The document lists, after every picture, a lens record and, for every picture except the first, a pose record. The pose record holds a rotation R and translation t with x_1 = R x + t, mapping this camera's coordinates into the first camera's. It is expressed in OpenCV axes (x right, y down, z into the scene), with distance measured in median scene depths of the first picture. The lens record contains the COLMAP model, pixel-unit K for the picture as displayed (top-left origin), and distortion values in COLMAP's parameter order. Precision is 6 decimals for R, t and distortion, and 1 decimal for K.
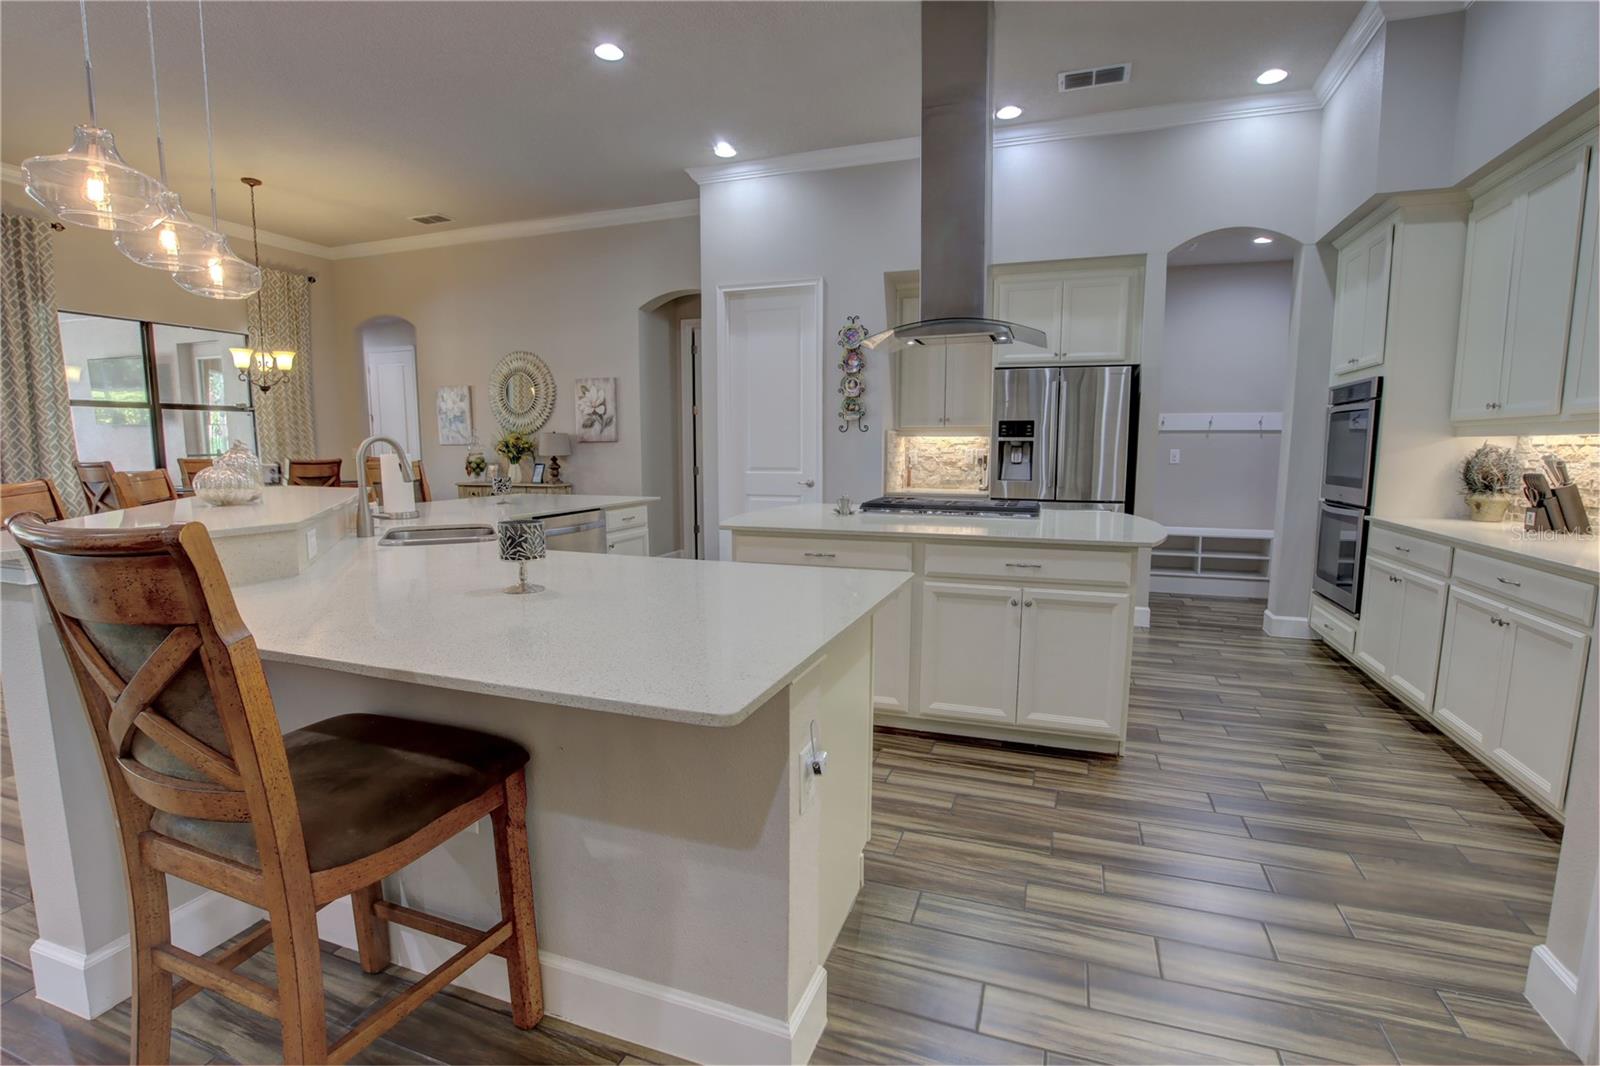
lens RADIAL K [[744.8, 0, 800.5], [0, 744.8, 541.6], [0, 0, 1]] dist [-0.031978, 0.002068]
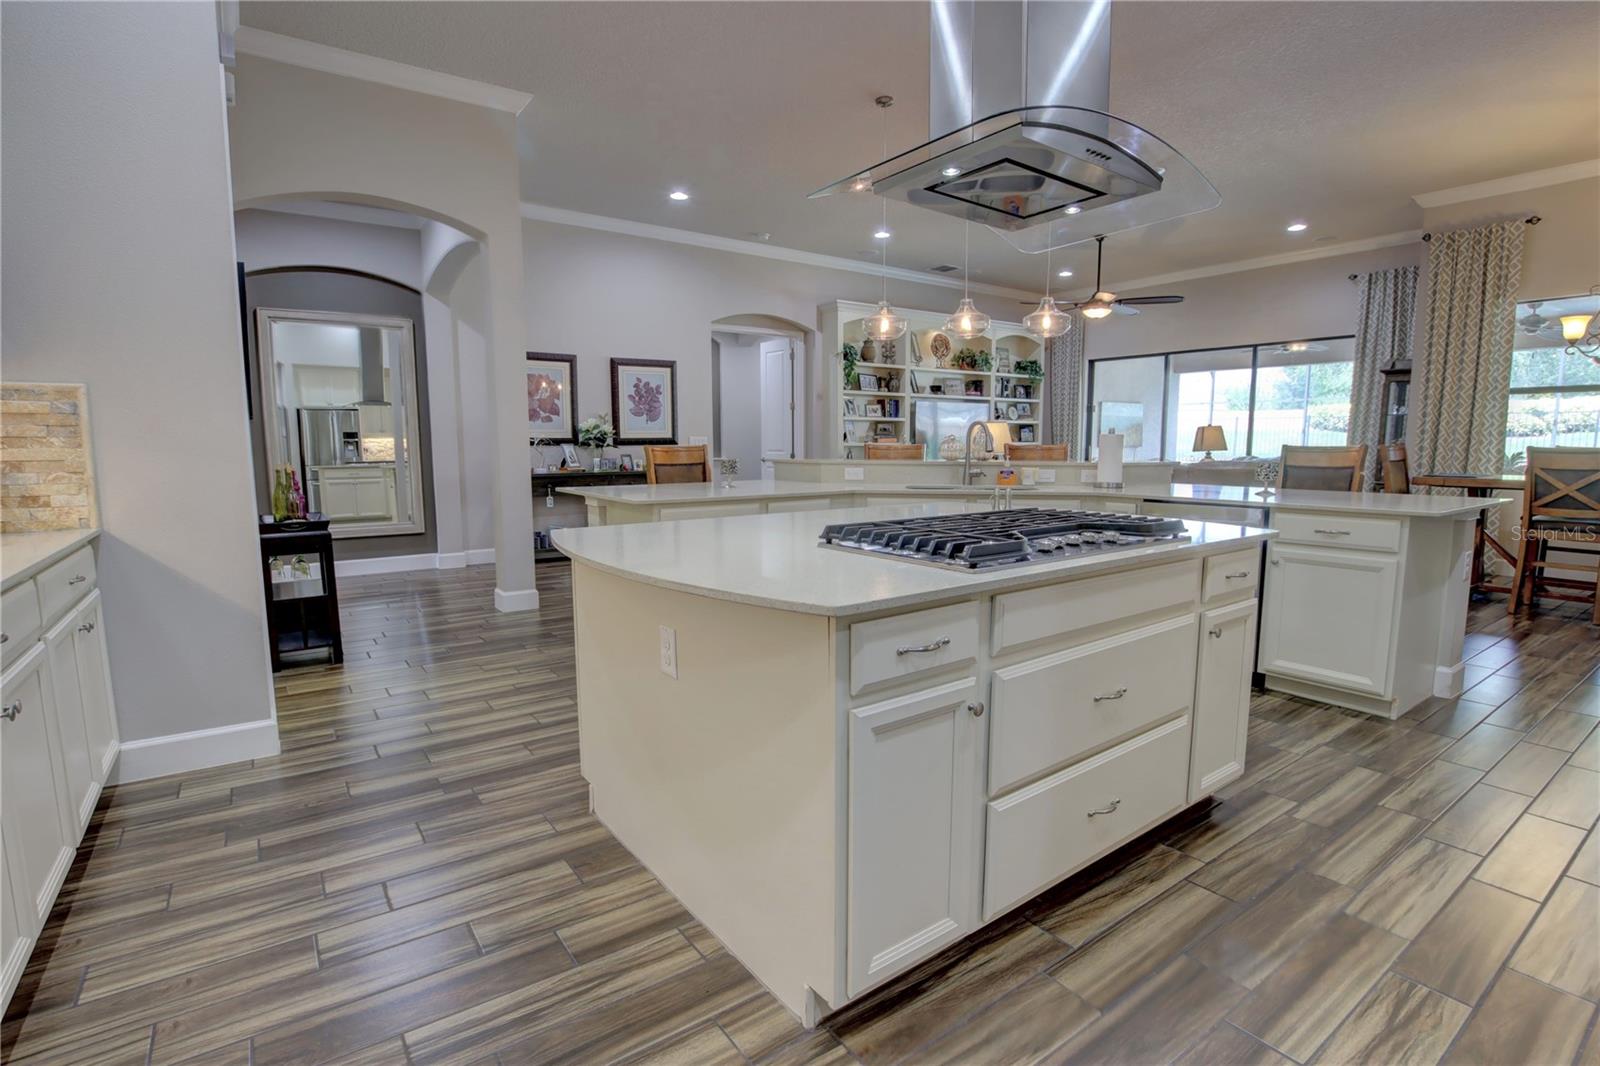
lens RADIAL K [[764.5, 0, 805.7], [0, 764.5, 542.7], [0, 0, 1]] dist [-0.032023, 0.002878]
pose [[-0.565063, 0.107517, -0.818012, 0.499525], [-0.104253, 0.974220, 0.200065, -0.091827], [0.818434, 0.198330, -0.539287, 0.833710]]
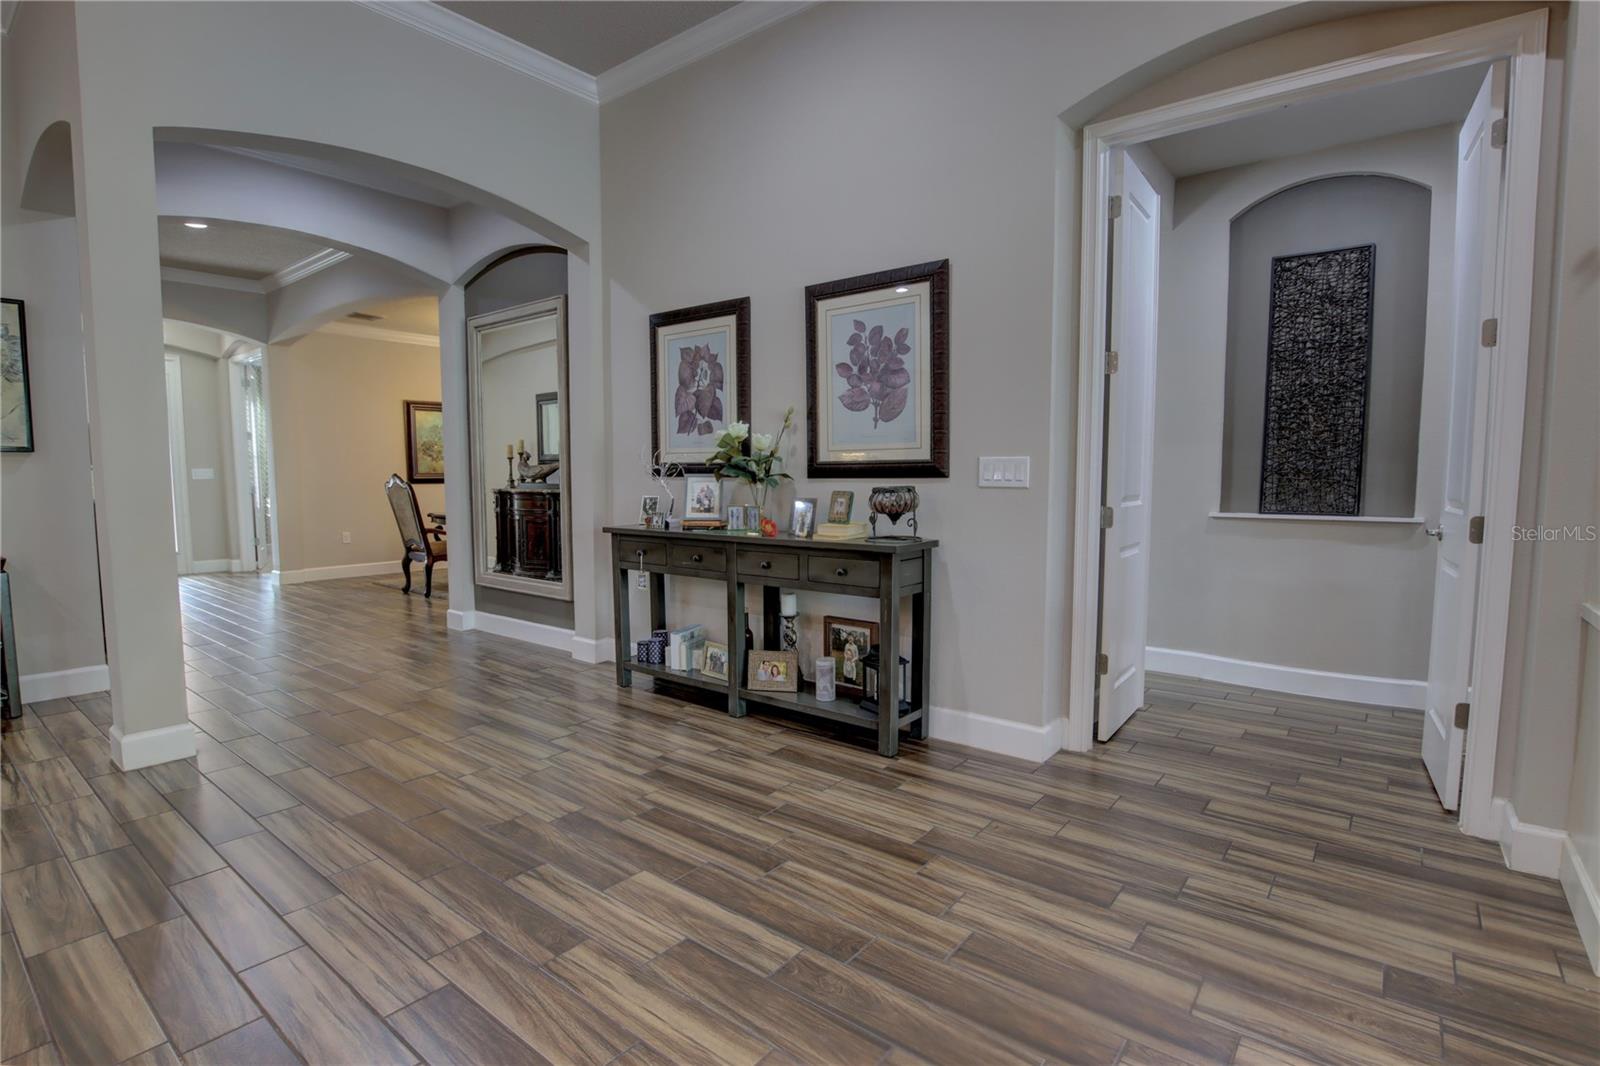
lens RADIAL K [[778.0, 0, 805.0], [0, 778.0, 545.2], [0, 0, 1]] dist [-0.030674, 0.001282]
pose [[-0.949583, -0.029636, 0.312112, -0.706768], [0.038265, 0.977124, 0.209202, -0.029016], [-0.311172, 0.210597, -0.926726, 0.359191]]
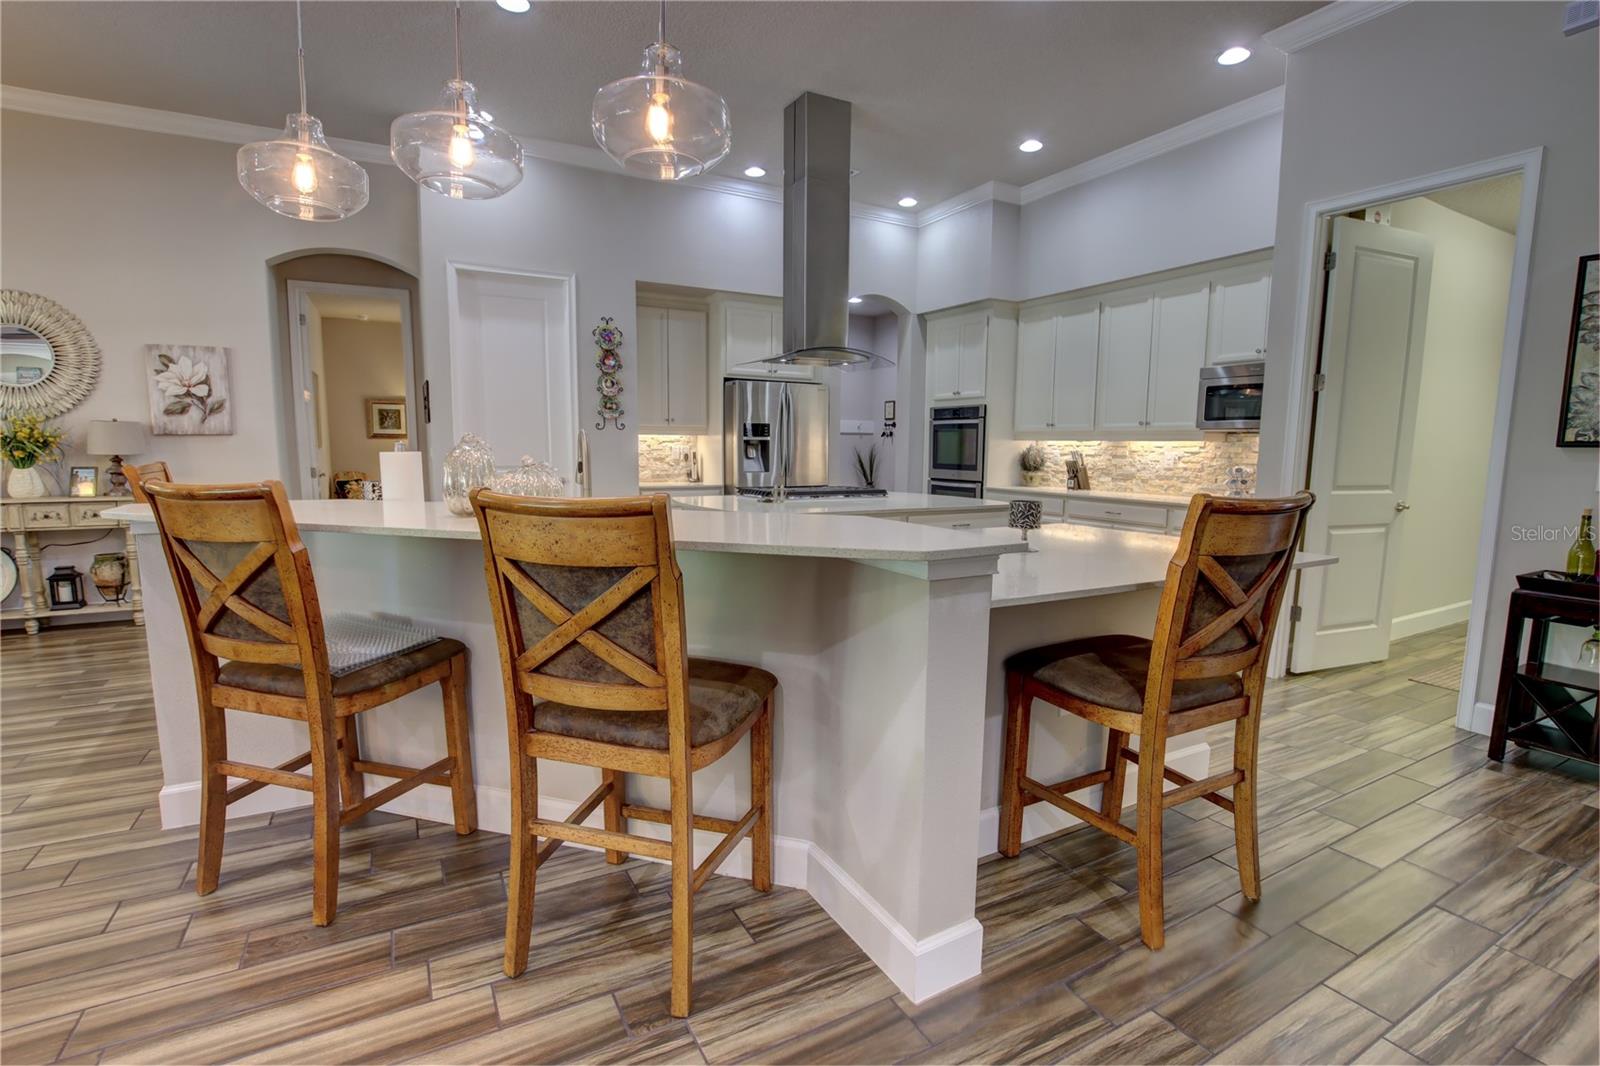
lens RADIAL K [[743.8, 0, 802.8], [0, 743.8, 541.9], [0, 0, 1]] dist [-0.036659, 0.006694]
pose [[0.658473, -0.091512, 0.747020, -0.546426], [0.086357, 0.995211, 0.045796, -0.016110], [-0.747633, 0.034355, 0.663222, 0.123955]]
